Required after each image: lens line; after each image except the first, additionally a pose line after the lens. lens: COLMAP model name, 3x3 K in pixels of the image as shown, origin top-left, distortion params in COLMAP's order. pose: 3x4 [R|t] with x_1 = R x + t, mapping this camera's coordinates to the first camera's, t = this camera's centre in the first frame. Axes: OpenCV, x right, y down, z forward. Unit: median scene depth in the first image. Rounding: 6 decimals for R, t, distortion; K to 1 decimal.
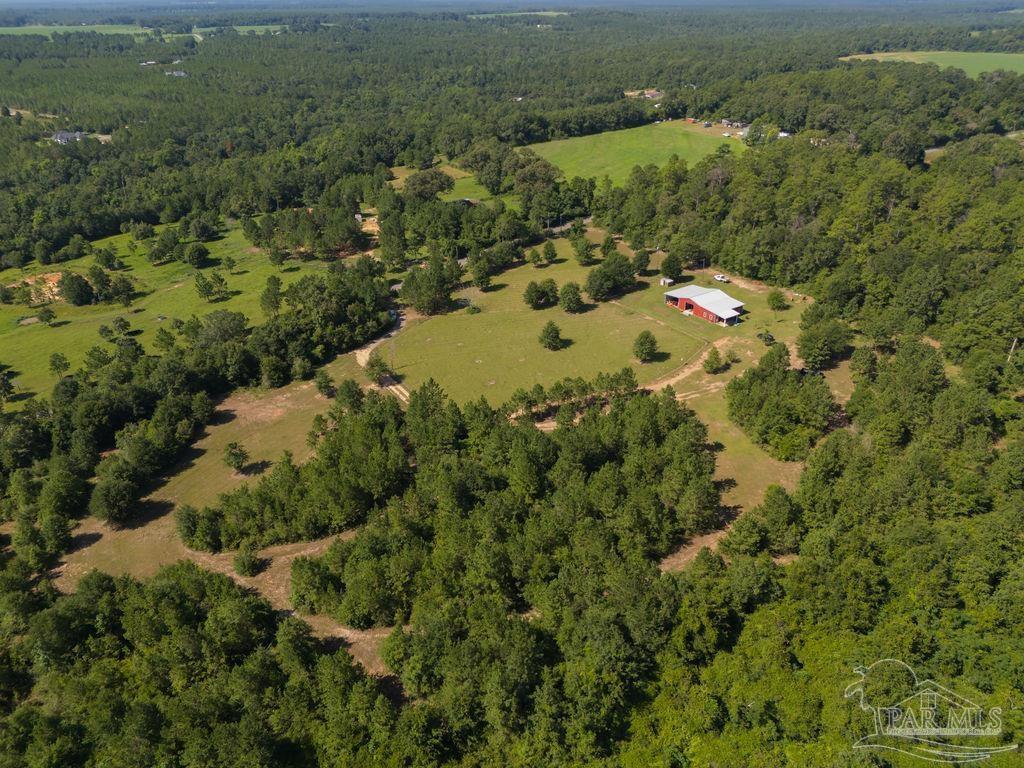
lens RADIAL K [[738.0, 0, 512.0], [0, 738.0, 384.0], [0, 0, 1]] dist [0.059687, -0.051326]
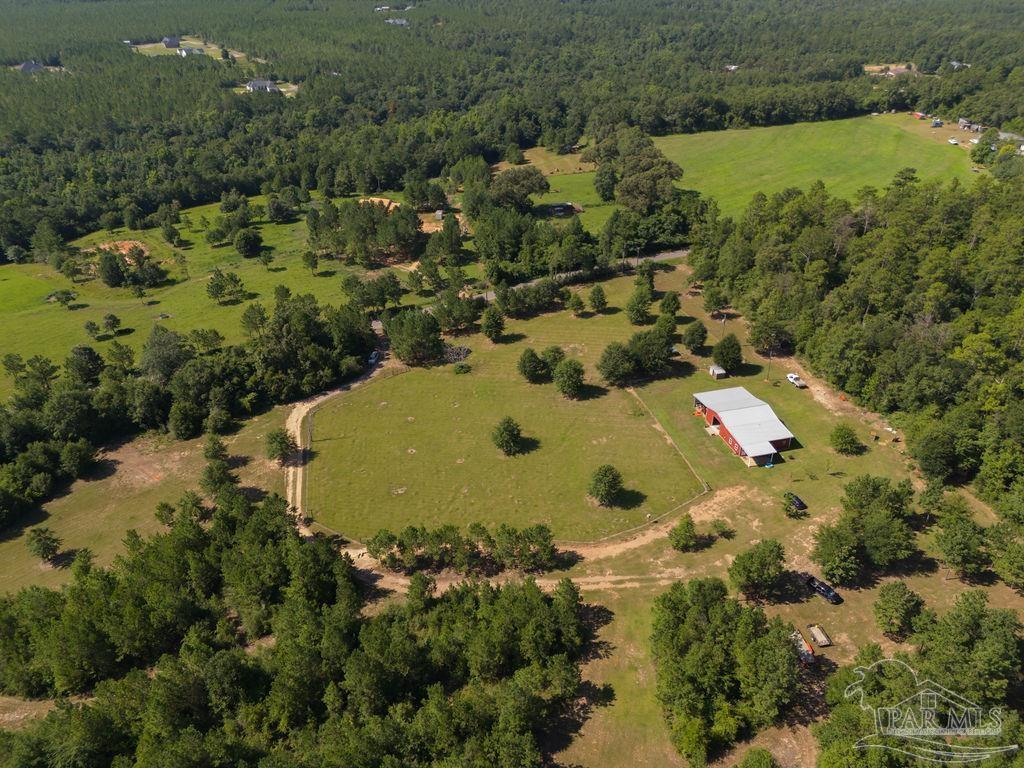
lens RADIAL K [[738.0, 0, 512.0], [0, 738.0, 384.0], [0, 0, 1]] dist [0.059687, -0.051326]
pose [[0.947096, 0.175738, -0.268563, 0.203220], [-0.159329, 0.983822, 0.081901, -0.144781], [0.278611, -0.034779, 0.959774, 0.208590]]
